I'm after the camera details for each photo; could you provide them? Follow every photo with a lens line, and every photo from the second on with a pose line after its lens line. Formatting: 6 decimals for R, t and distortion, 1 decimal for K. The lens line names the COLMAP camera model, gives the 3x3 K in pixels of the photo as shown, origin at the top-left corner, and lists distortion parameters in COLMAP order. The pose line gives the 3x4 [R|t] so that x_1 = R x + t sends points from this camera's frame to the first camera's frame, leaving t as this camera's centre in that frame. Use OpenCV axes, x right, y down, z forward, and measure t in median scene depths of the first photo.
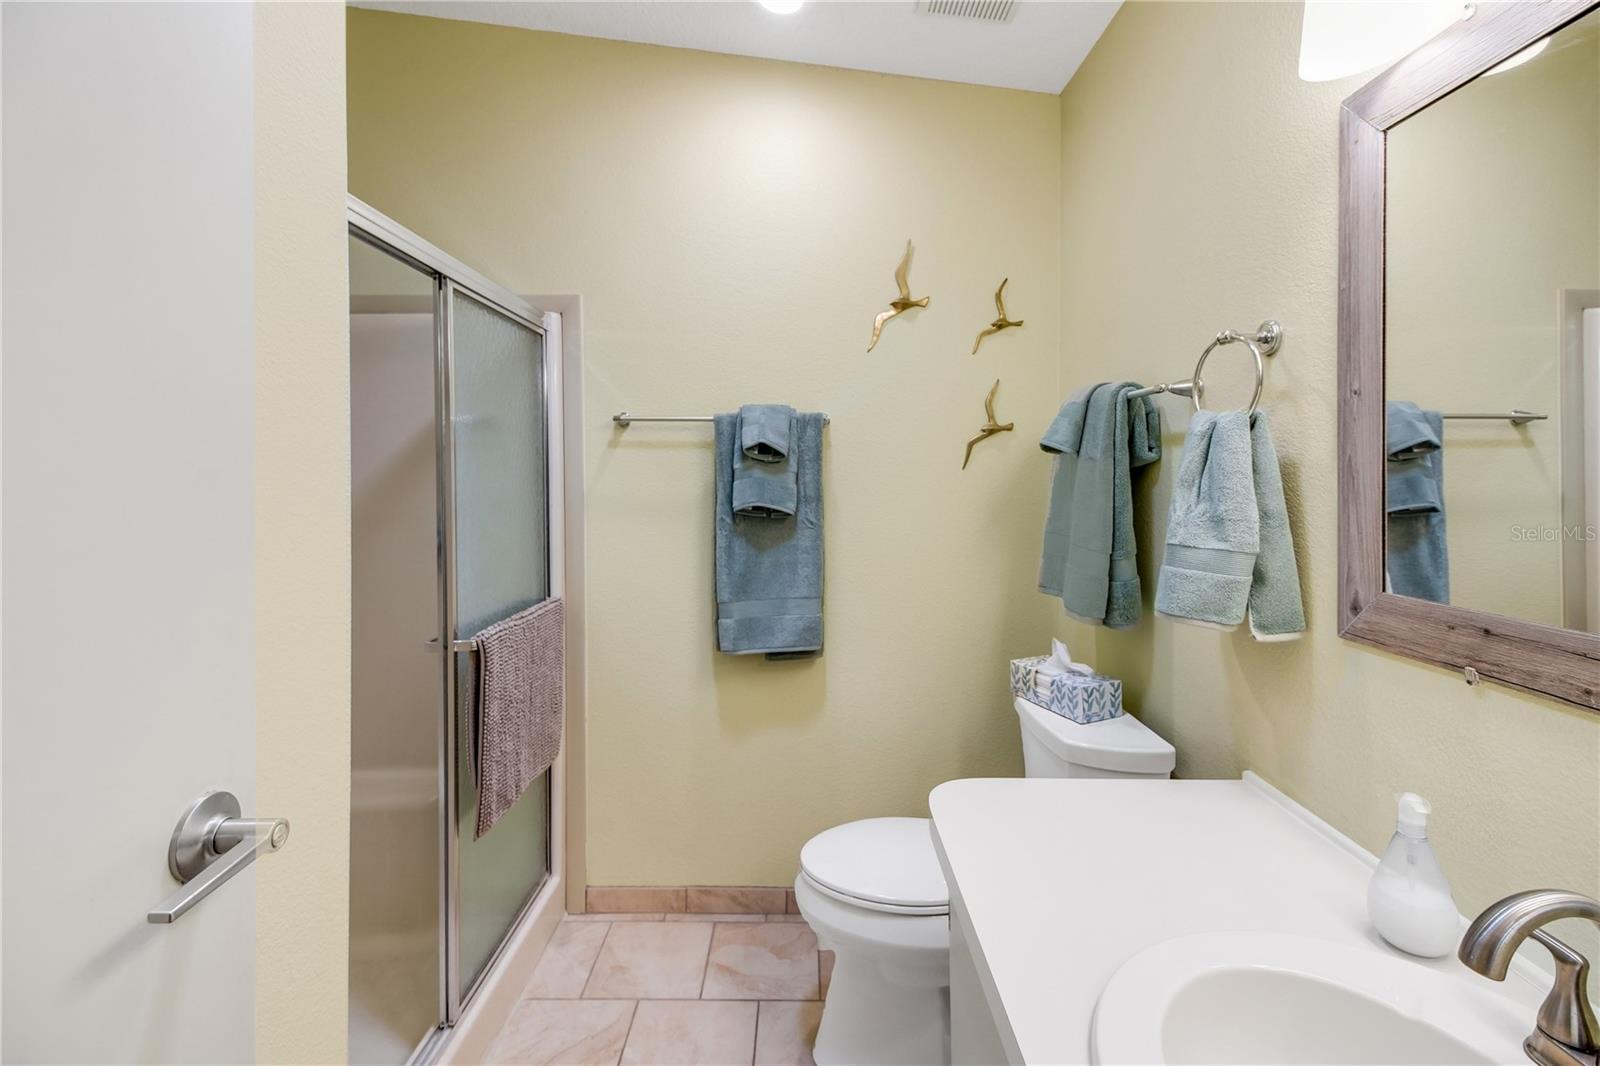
lens RADIAL K [[698.2, 0, 793.0], [0, 698.2, 487.9], [0, 0, 1]] dist [0.043231, -0.020846]
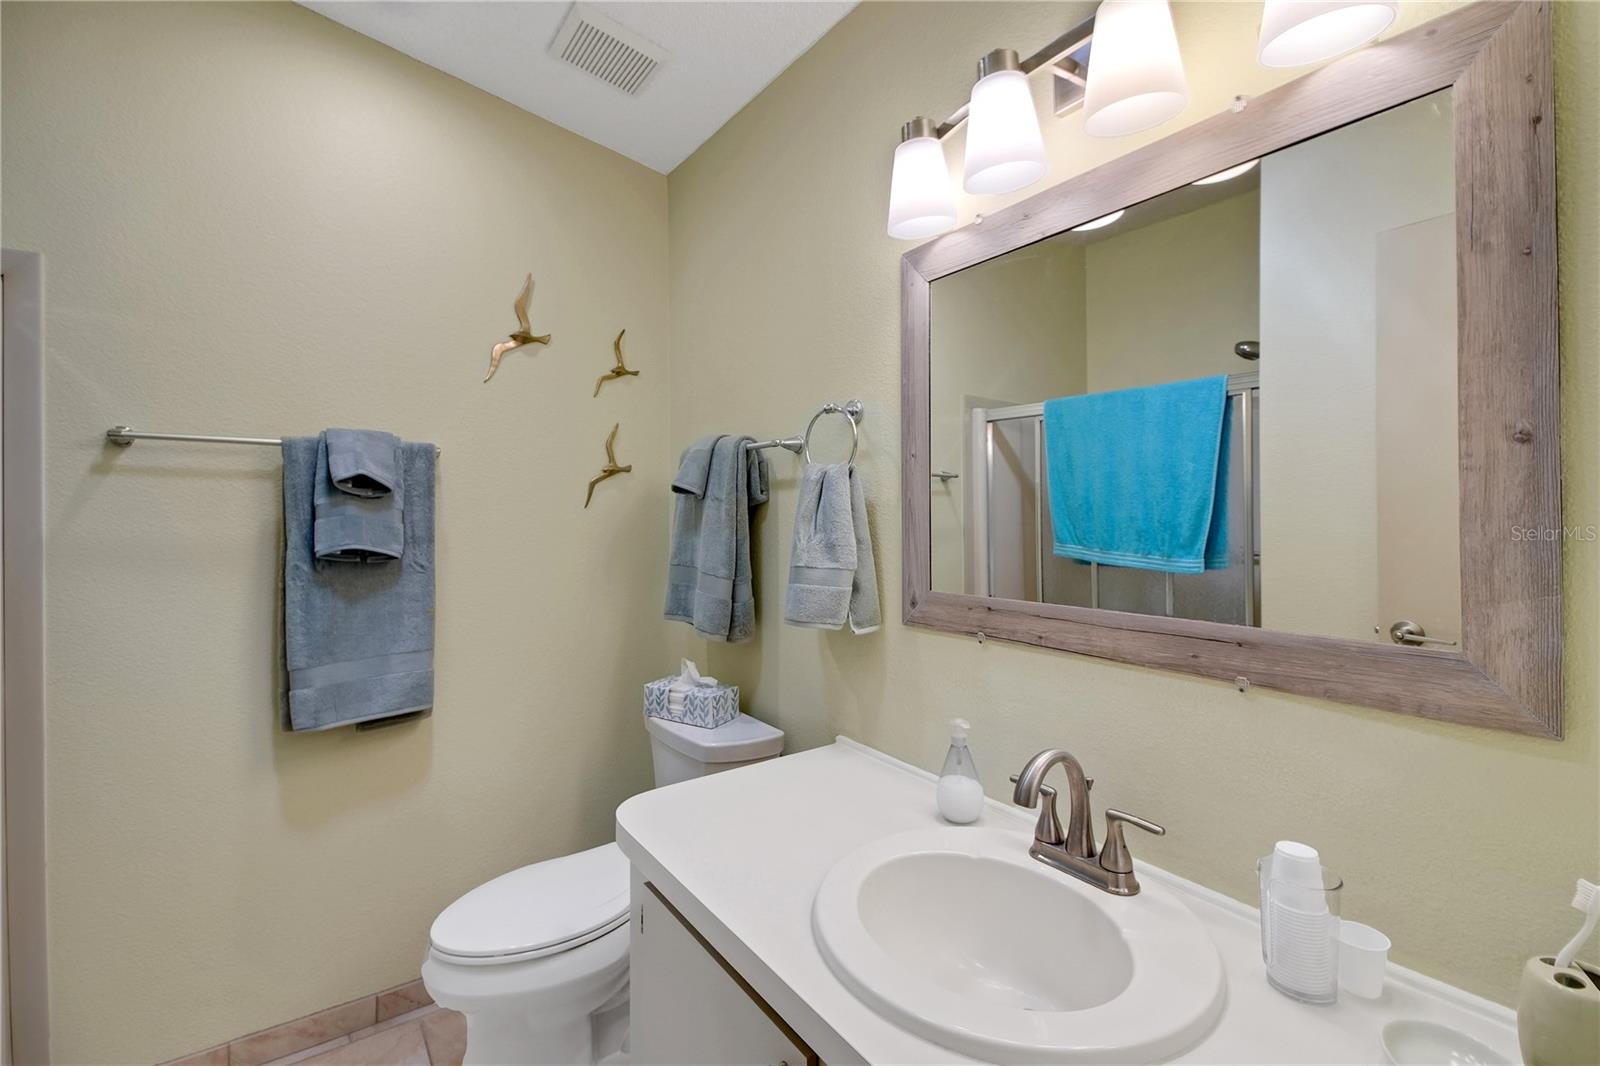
lens RADIAL K [[698.2, 0, 793.3], [0, 698.2, 521.3], [0, 0, 1]] dist [0.043231, -0.020846]
pose [[0.809486, -0.004438, 0.587122, -0.150090], [0.010945, 0.999912, -0.007532, 0.005515], [-0.587037, 0.012524, 0.809463, -0.010435]]
